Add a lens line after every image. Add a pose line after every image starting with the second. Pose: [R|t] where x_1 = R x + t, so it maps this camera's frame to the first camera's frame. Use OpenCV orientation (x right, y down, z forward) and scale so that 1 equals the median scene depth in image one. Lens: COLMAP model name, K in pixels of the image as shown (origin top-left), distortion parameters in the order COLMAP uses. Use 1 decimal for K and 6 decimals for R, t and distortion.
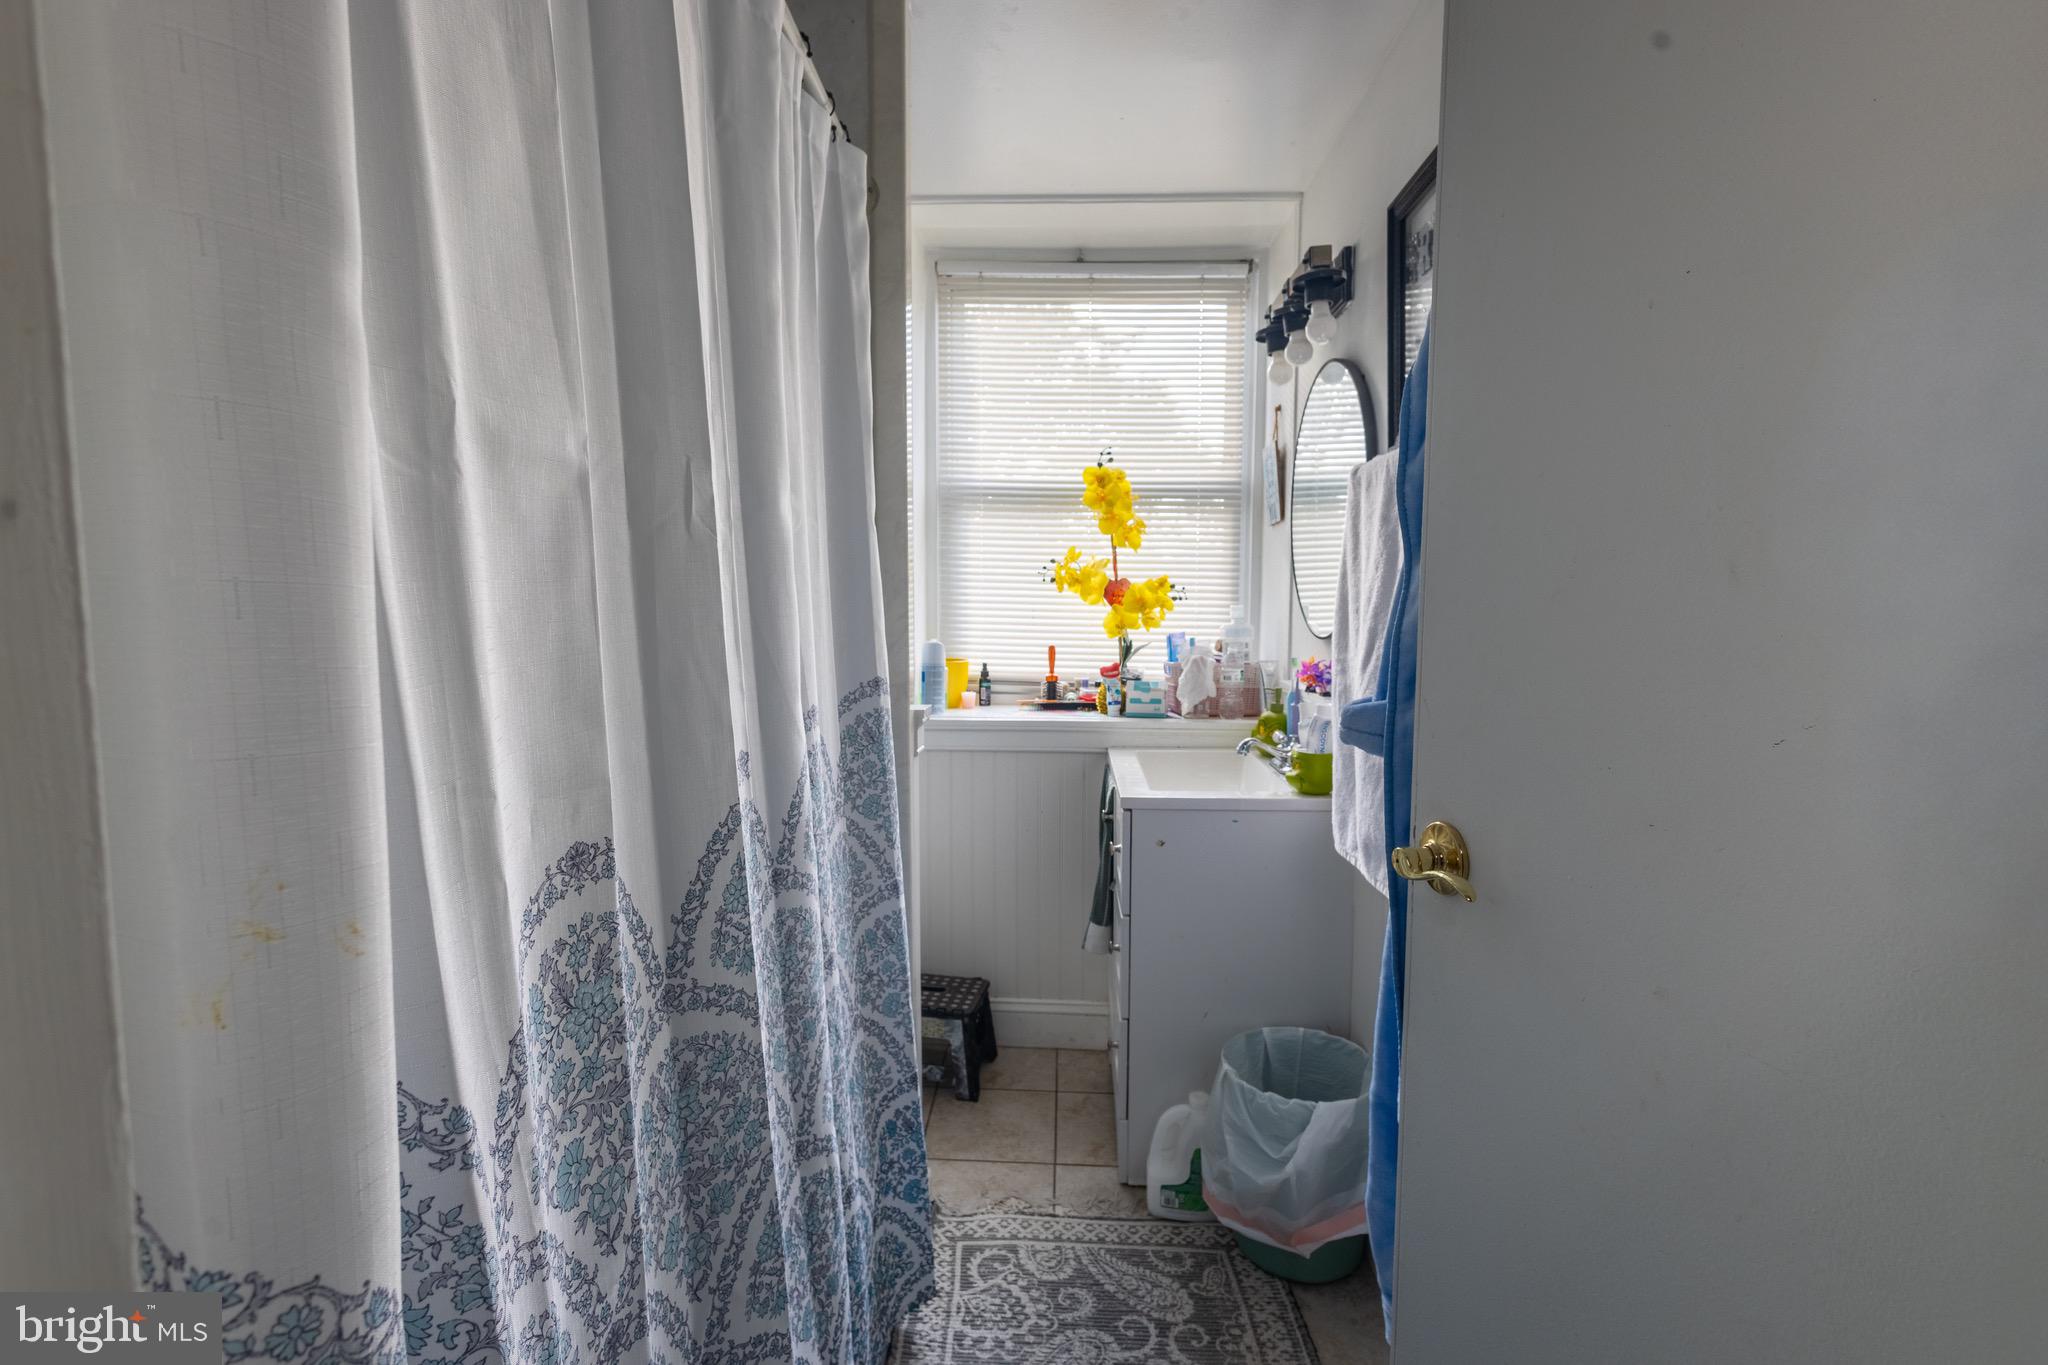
lens RADIAL K [[937.7, 0, 1026.8], [0, 937.7, 680.8], [0, 0, 1]] dist [0.002660, 0.000063]
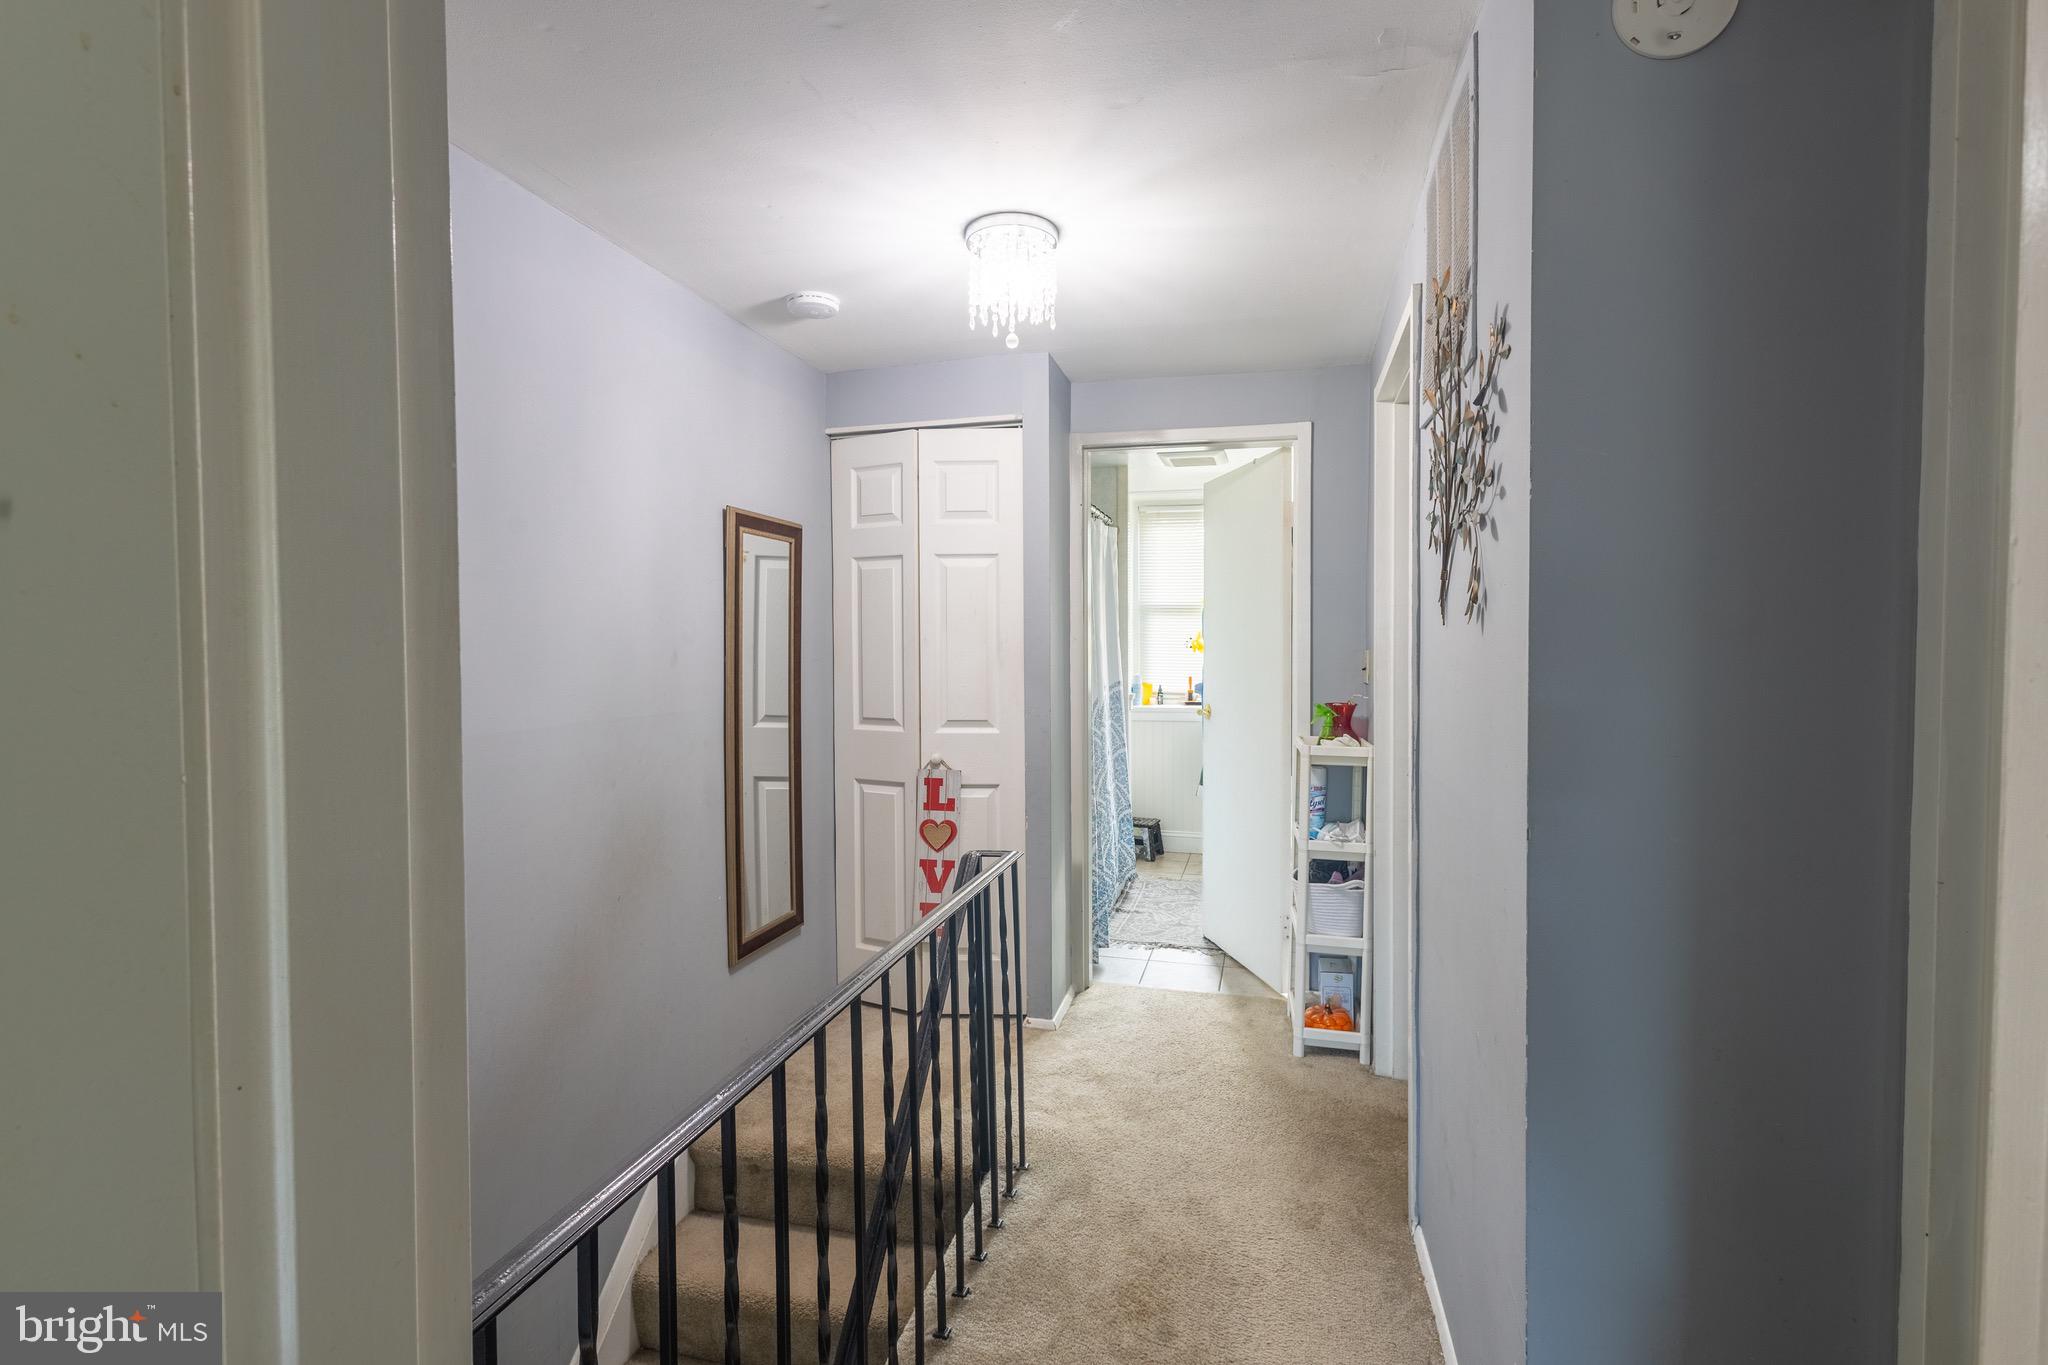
lens RADIAL K [[937.7, 0, 1027.8], [0, 937.7, 680.5], [0, 0, 1]] dist [0.002660, 0.000063]
pose [[0.977045, -0.005130, -0.212971, 0.124950], [-0.006548, 0.998515, -0.054091, 0.095807], [0.212932, 0.054244, 0.975560, -1.250814]]
